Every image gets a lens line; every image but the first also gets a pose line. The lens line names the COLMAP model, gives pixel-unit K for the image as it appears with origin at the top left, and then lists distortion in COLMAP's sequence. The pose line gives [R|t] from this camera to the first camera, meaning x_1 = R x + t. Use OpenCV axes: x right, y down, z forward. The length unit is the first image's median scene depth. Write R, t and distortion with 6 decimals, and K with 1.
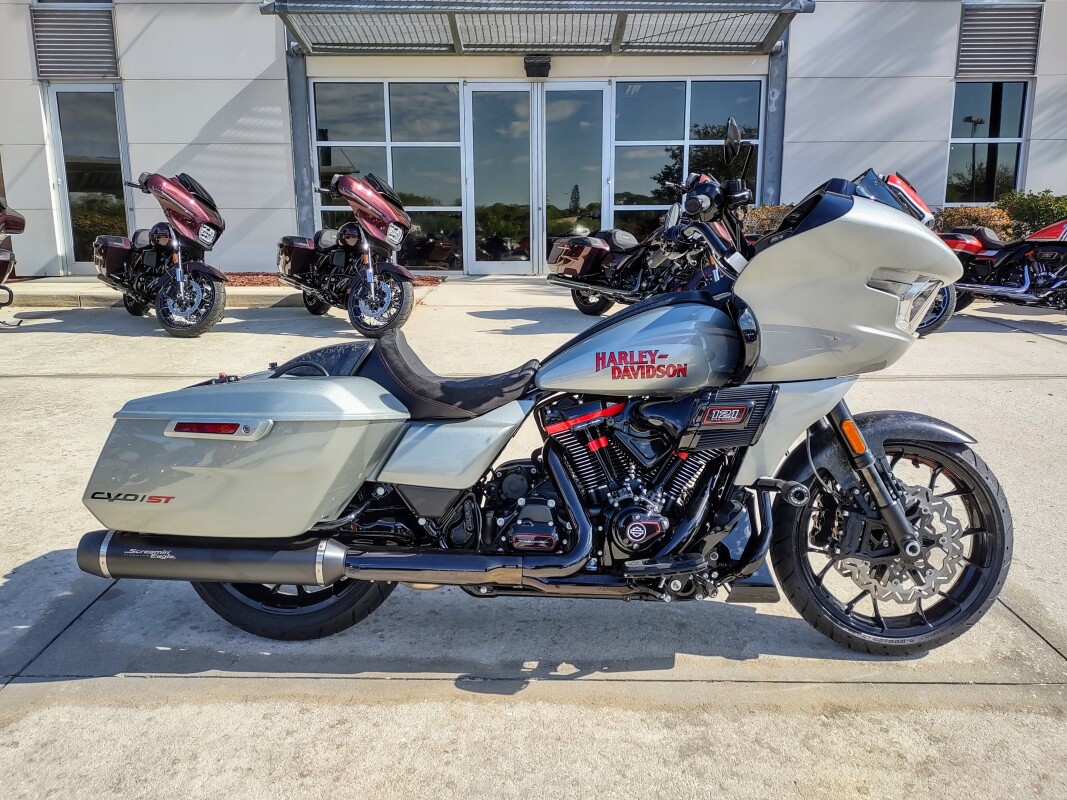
lens RADIAL K [[796.4, 0, 533.5], [0, 796.4, 400.0], [0, 0, 1]] dist [0.031079, -0.036723]
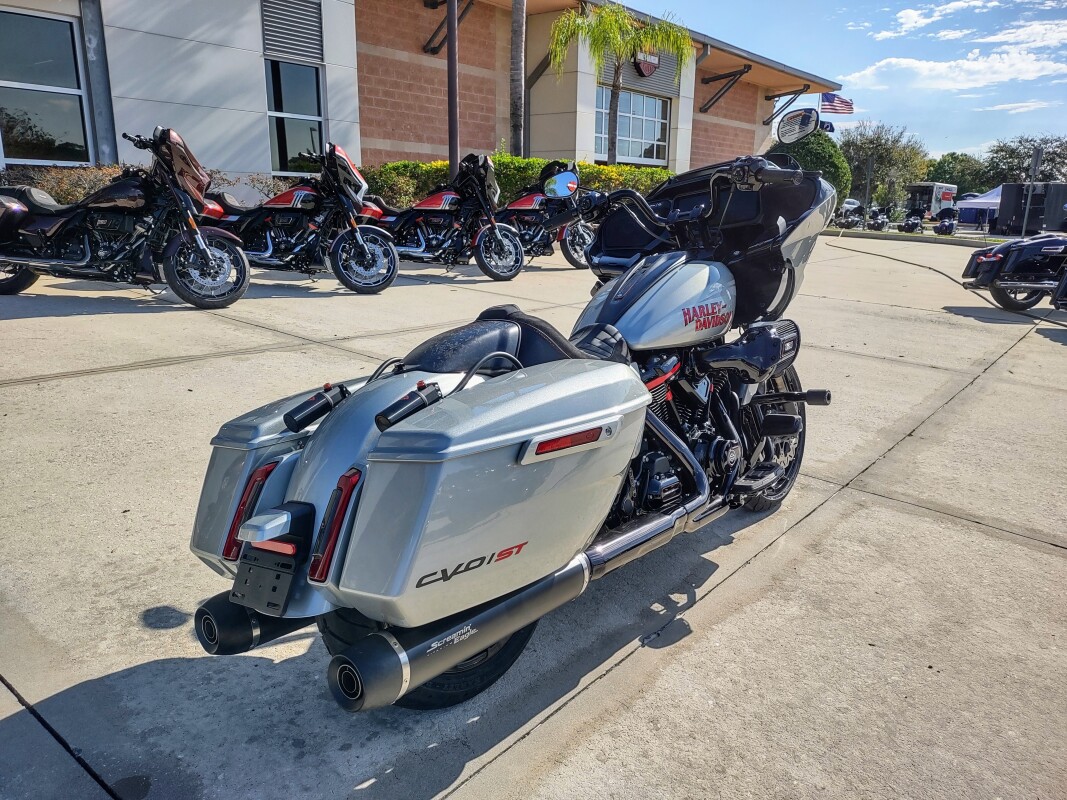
lens RADIAL K [[770.8, 0, 533.5], [0, 770.8, 400.0], [0, 0, 1]] dist [0.029124, -0.037738]
pose [[0.637424, -0.172834, 0.750879, -0.856087], [0.135531, 0.984474, 0.111549, -0.080642], [-0.758500, 0.030663, 0.650951, 0.456508]]
